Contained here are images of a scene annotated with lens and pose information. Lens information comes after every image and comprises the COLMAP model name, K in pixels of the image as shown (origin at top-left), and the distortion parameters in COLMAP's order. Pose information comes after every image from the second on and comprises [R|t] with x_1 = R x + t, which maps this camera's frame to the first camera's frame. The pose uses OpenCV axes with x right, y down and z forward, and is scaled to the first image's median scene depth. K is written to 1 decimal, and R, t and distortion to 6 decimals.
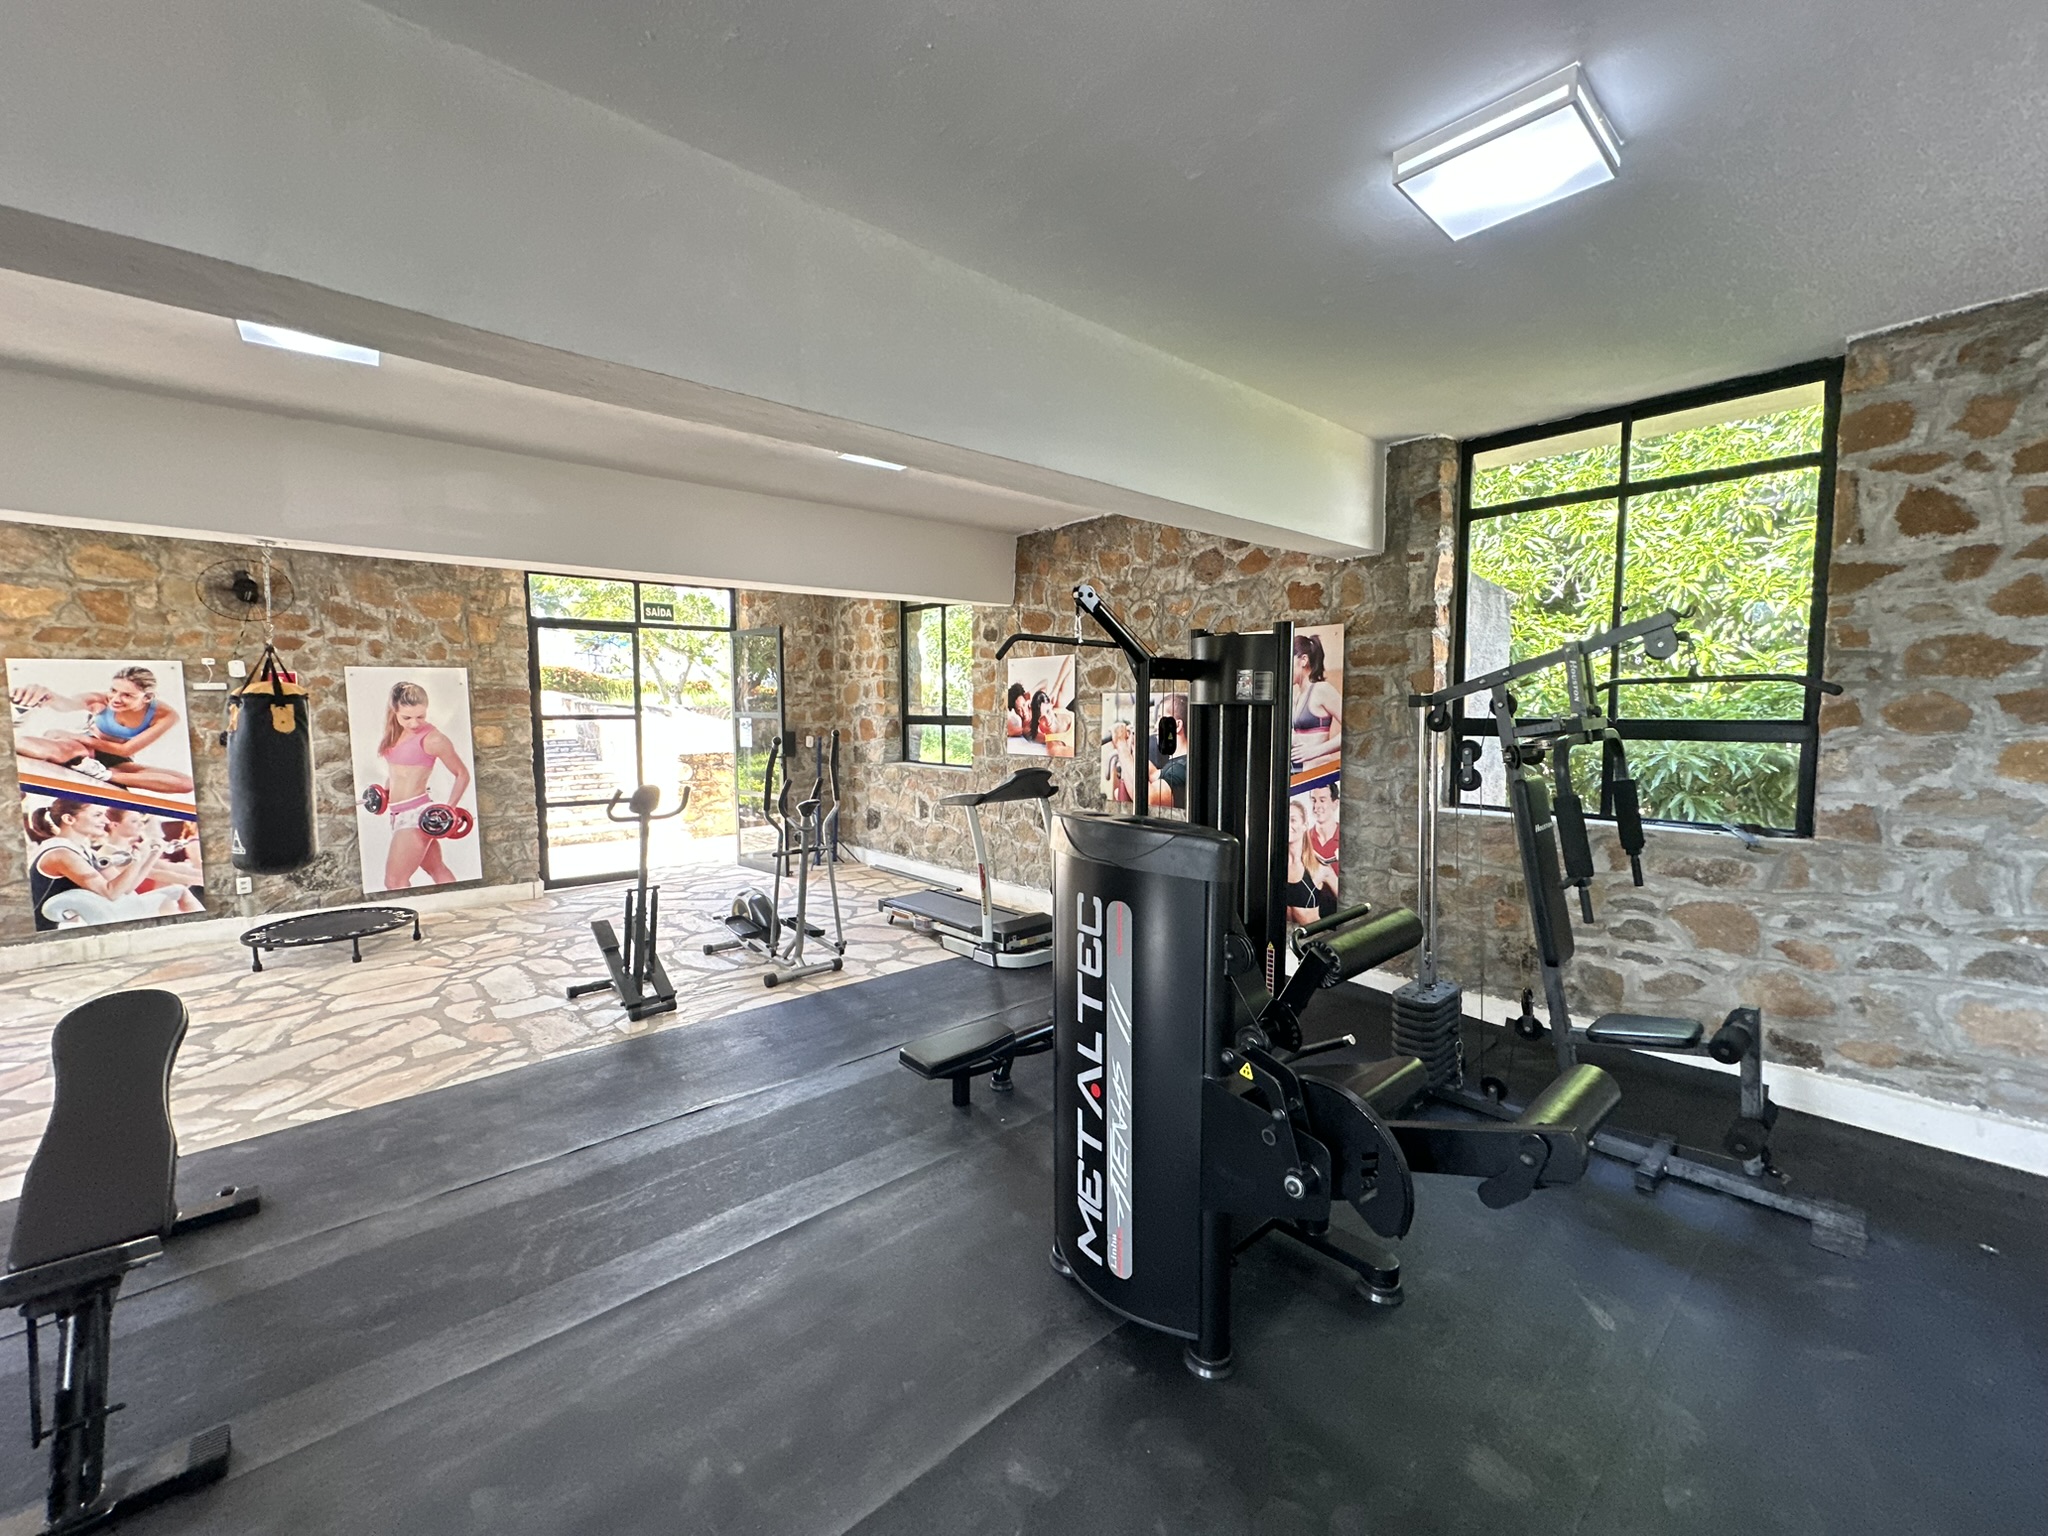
lens RADIAL K [[816.4, 0, 1020.7], [0, 816.4, 769.3], [0, 0, 1]] dist [-0.003458, 0.001300]
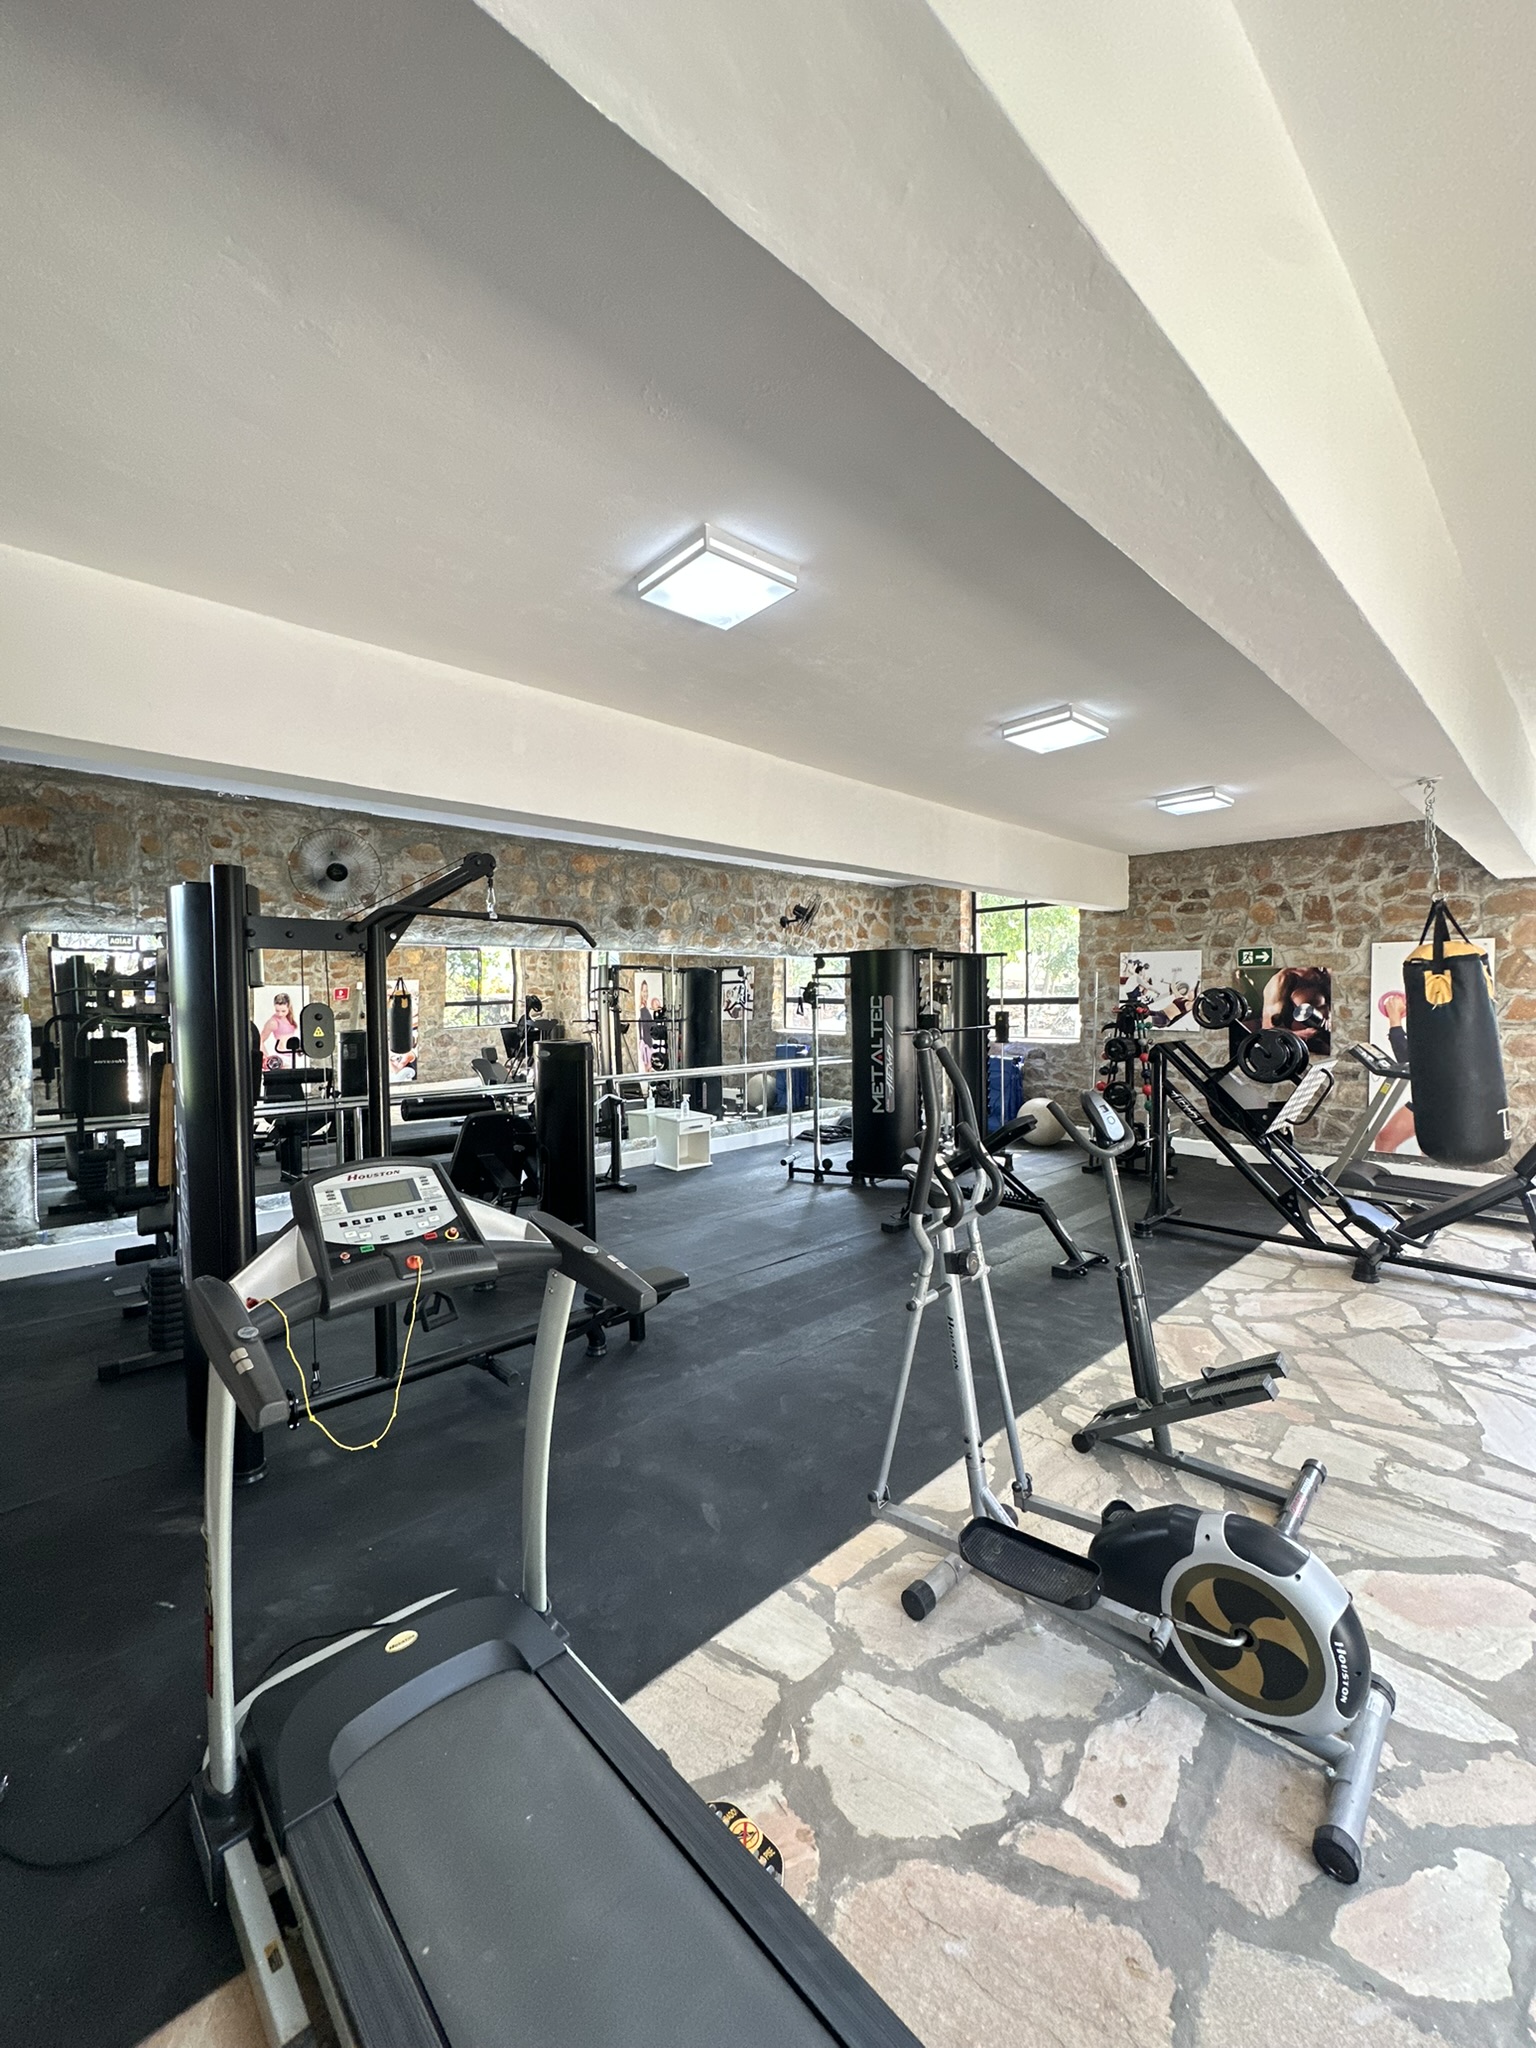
lens RADIAL K [[816.4, 0, 768.9], [0, 816.4, 1022.1], [0, 0, 1]] dist [-0.003458, 0.001300]
pose [[-0.998708, 0.018270, -0.047428, -0.133444], [0.013197, 0.994369, 0.105148, -0.090675], [0.049082, 0.104386, -0.993325, 1.337245]]
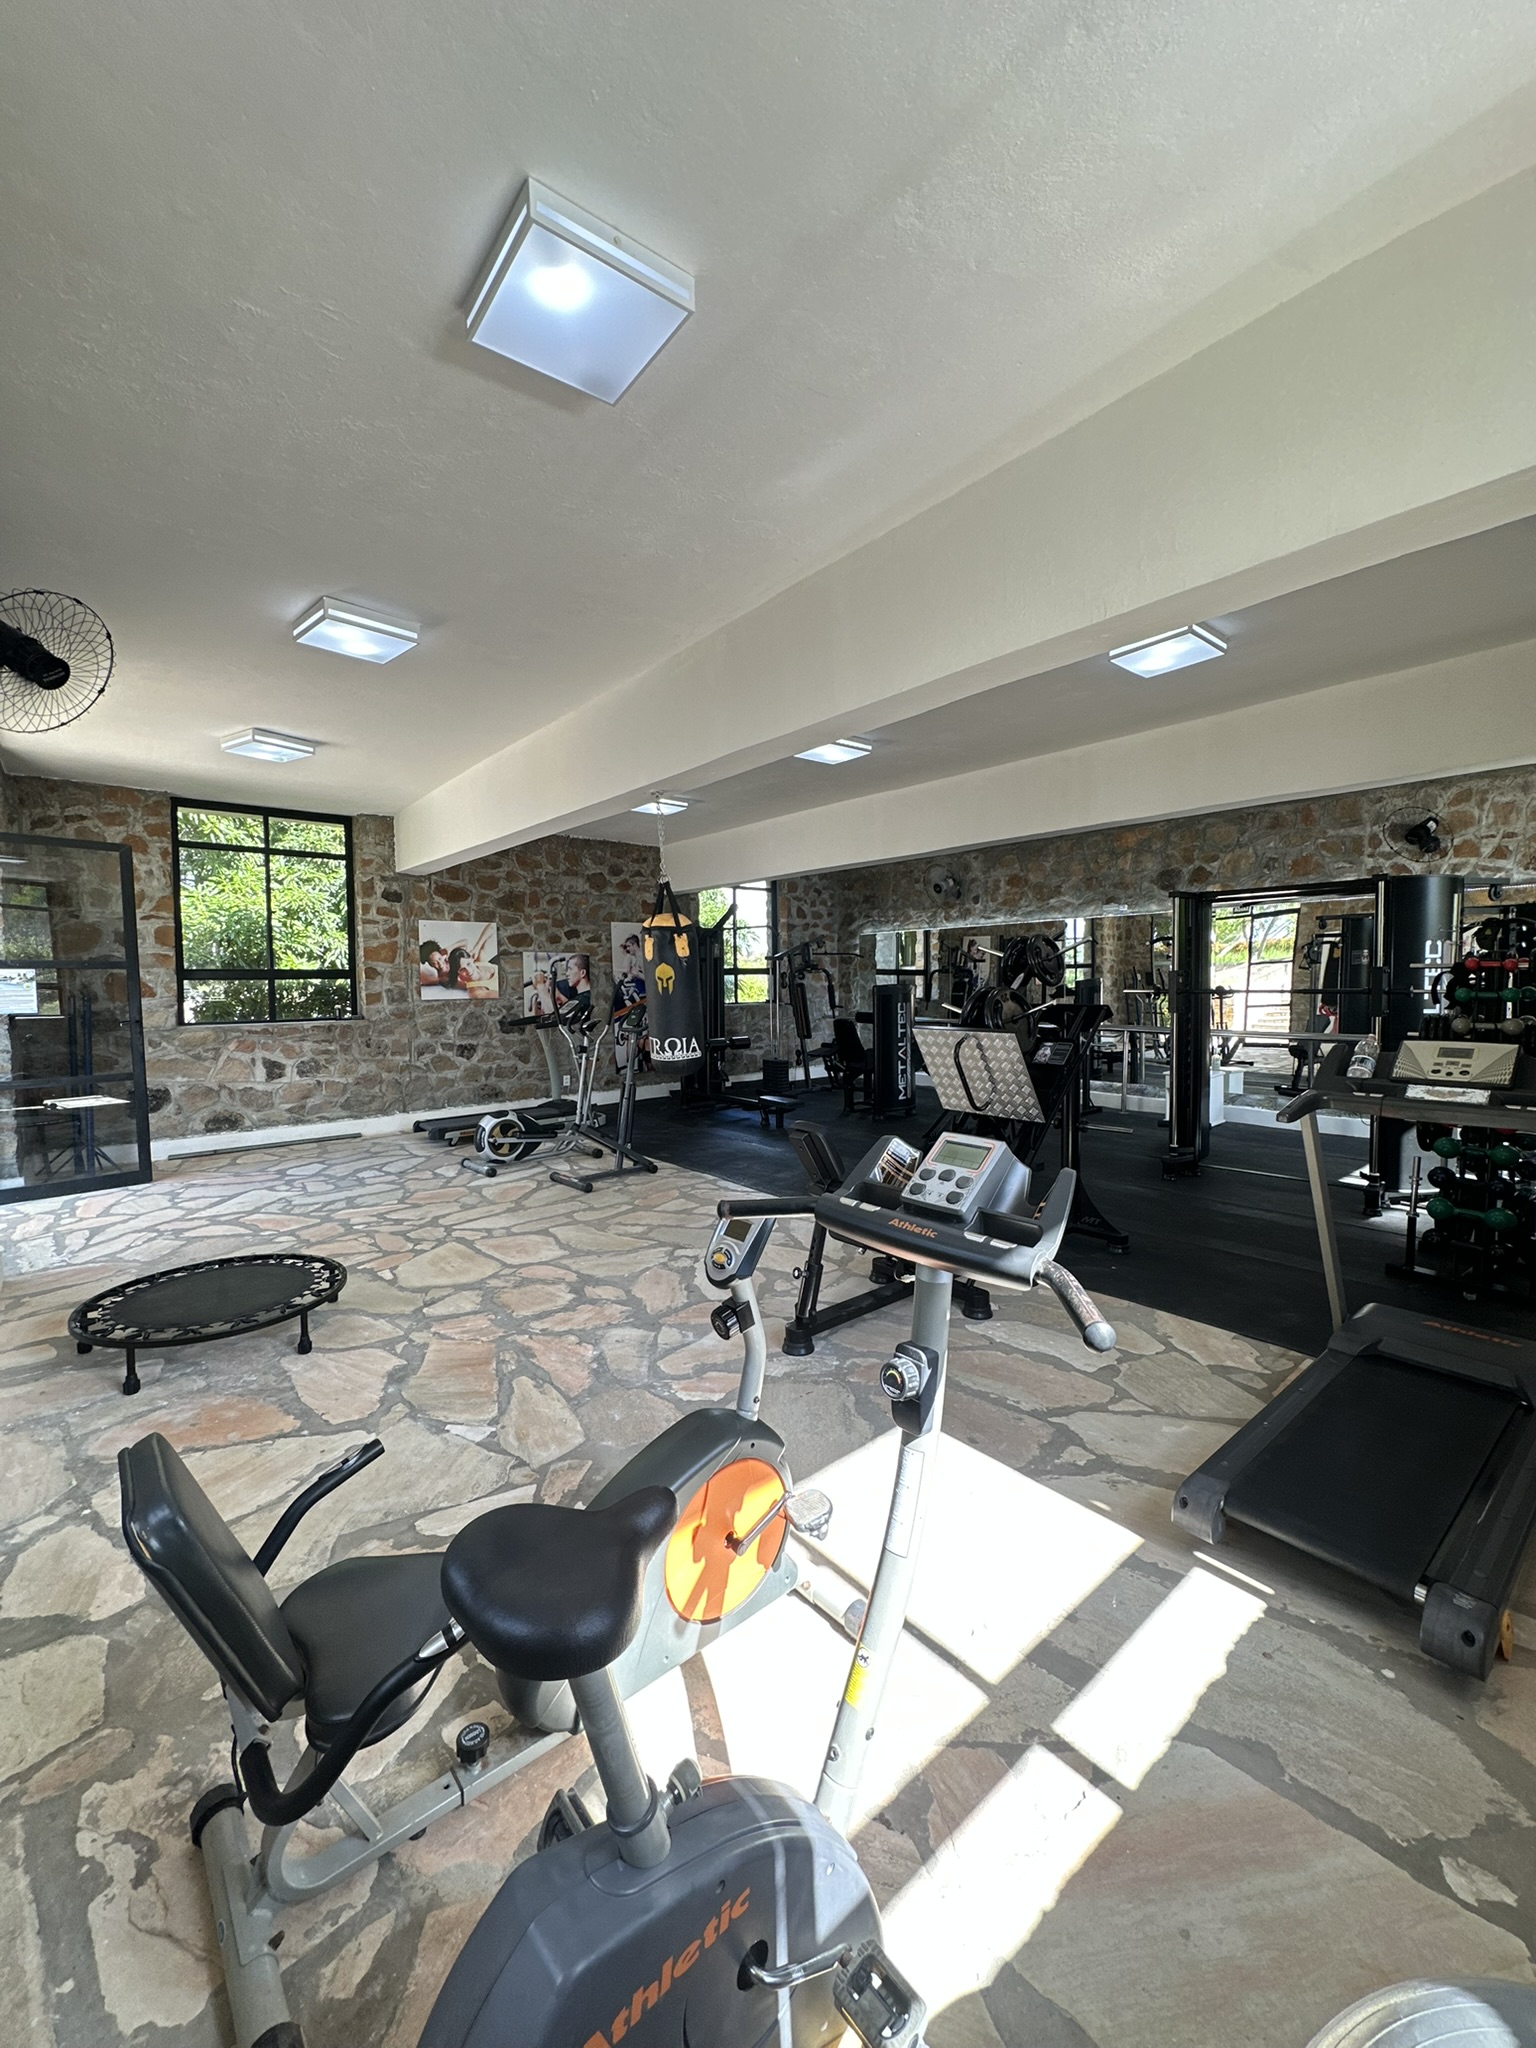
lens RADIAL K [[816.4, 0, 767.1], [0, 816.4, 1023.2], [0, 0, 1]] dist [-0.003458, 0.001300]
pose [[0.019655, -0.048090, 0.998650, -1.512324], [0.088432, 0.995011, 0.046174, 0.004975], [-0.995888, 0.087405, 0.023809, 0.613391]]
